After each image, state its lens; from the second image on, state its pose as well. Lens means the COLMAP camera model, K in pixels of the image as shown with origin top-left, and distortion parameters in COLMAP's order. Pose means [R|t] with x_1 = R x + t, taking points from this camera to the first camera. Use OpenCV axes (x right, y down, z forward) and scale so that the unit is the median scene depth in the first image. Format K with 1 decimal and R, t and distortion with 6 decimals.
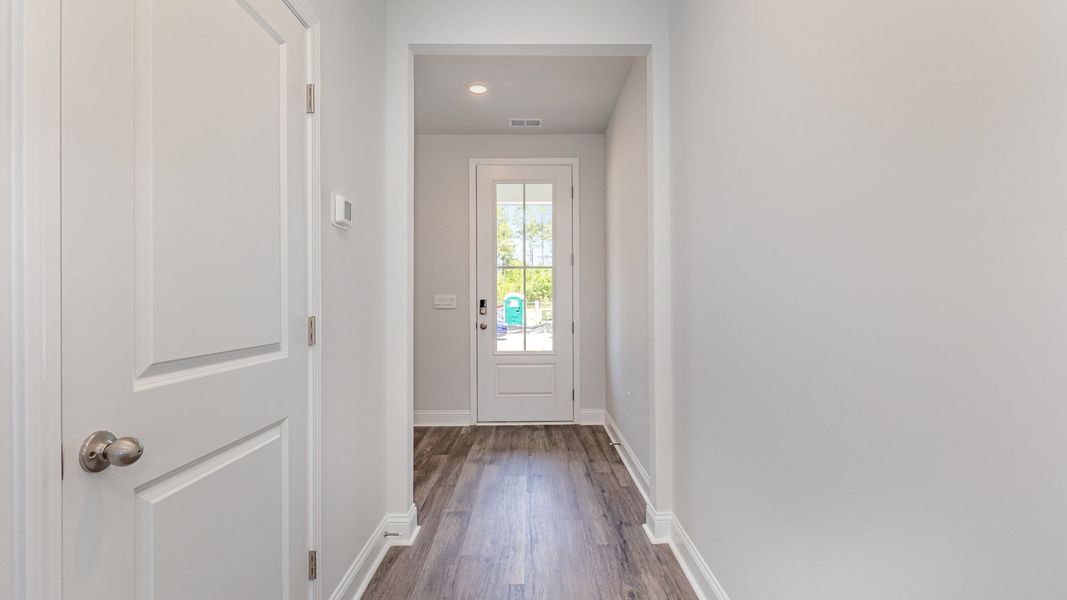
lens RADIAL K [[490.5, 0, 539.6], [0, 490.5, 296.3], [0, 0, 1]] dist [0.000469, 0.000085]
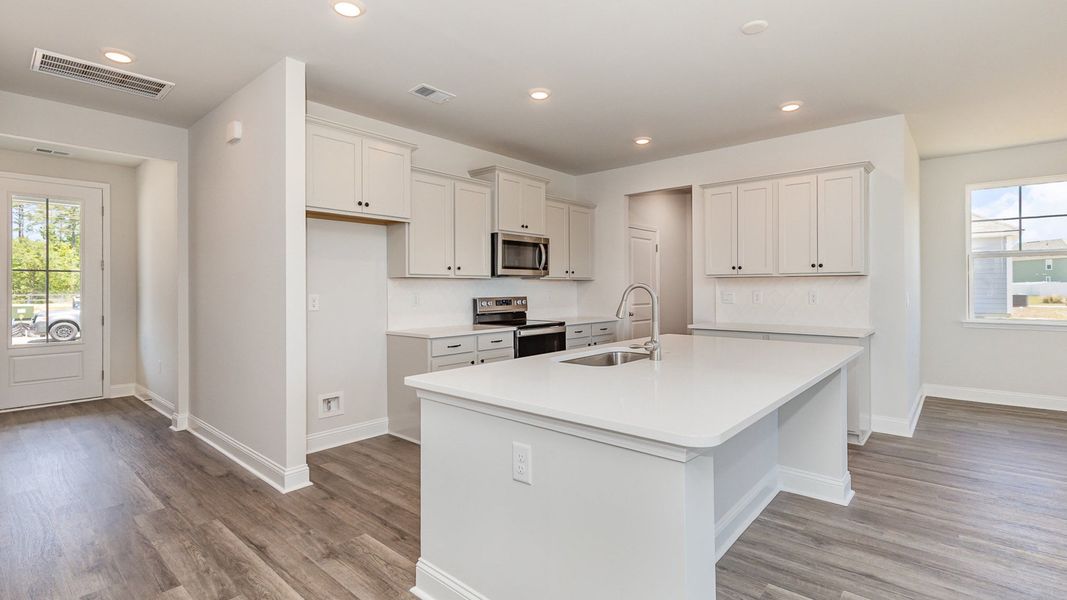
lens RADIAL K [[500.0, 0, 536.8], [0, 500.0, 284.9], [0, 0, 1]] dist [0.018528, 0.000348]
pose [[0.679382, 0.002558, 0.733781, -0.129205], [-0.001643, 0.999997, -0.001965, -0.025557], [-0.733783, 0.000129, 0.679384, -0.682934]]
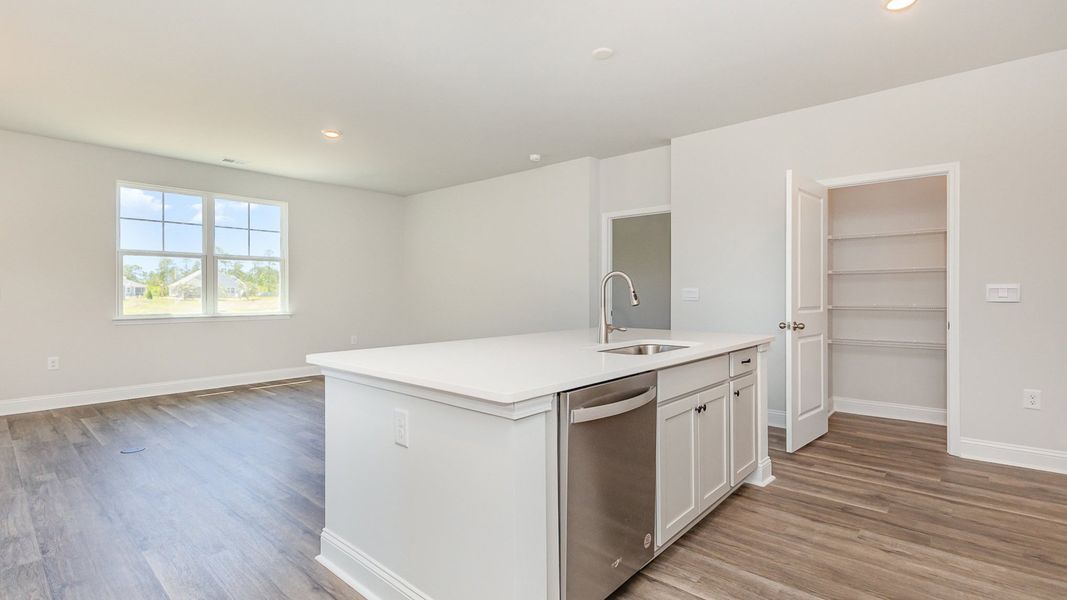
lens RADIAL K [[490.5, 0, 539.6], [0, 490.5, 296.3], [0, 0, 1]] dist [0.000469, 0.000085]
pose [[-0.671970, 0.012316, -0.740476, 0.866122], [0.005627, 0.999918, 0.011525, -0.004180], [0.740557, 0.003578, -0.671984, -0.057460]]
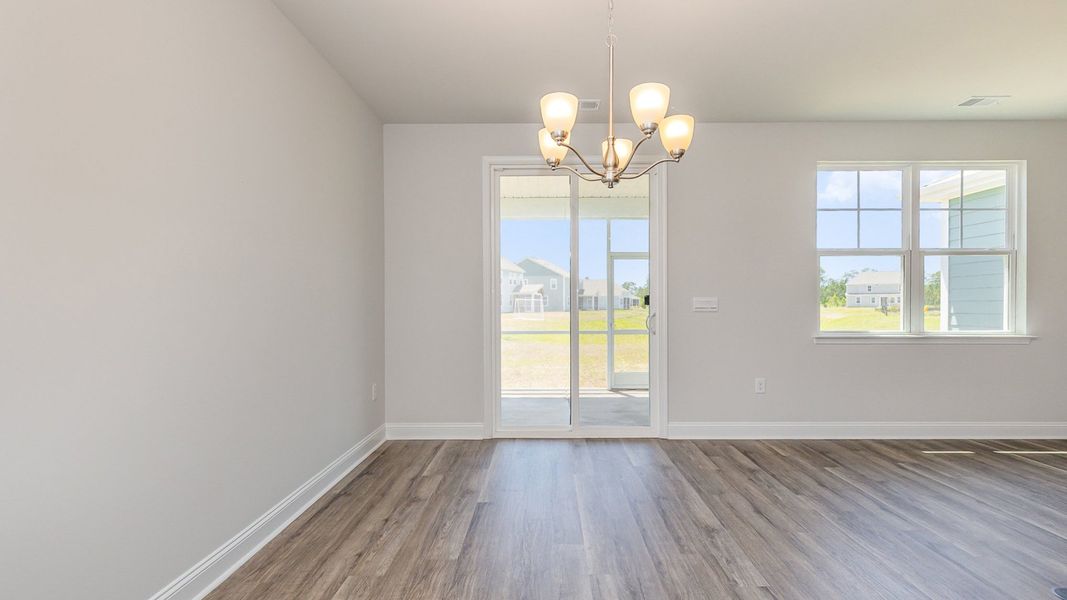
lens RADIAL K [[490.5, 0, 539.6], [0, 490.5, 296.3], [0, 0, 1]] dist [0.000469, 0.000085]
pose [[-0.999634, 0.007261, 0.026059, 1.177162], [0.006811, 0.999827, -0.017322, -0.004851], [-0.026180, -0.017139, -0.999510, -0.639717]]
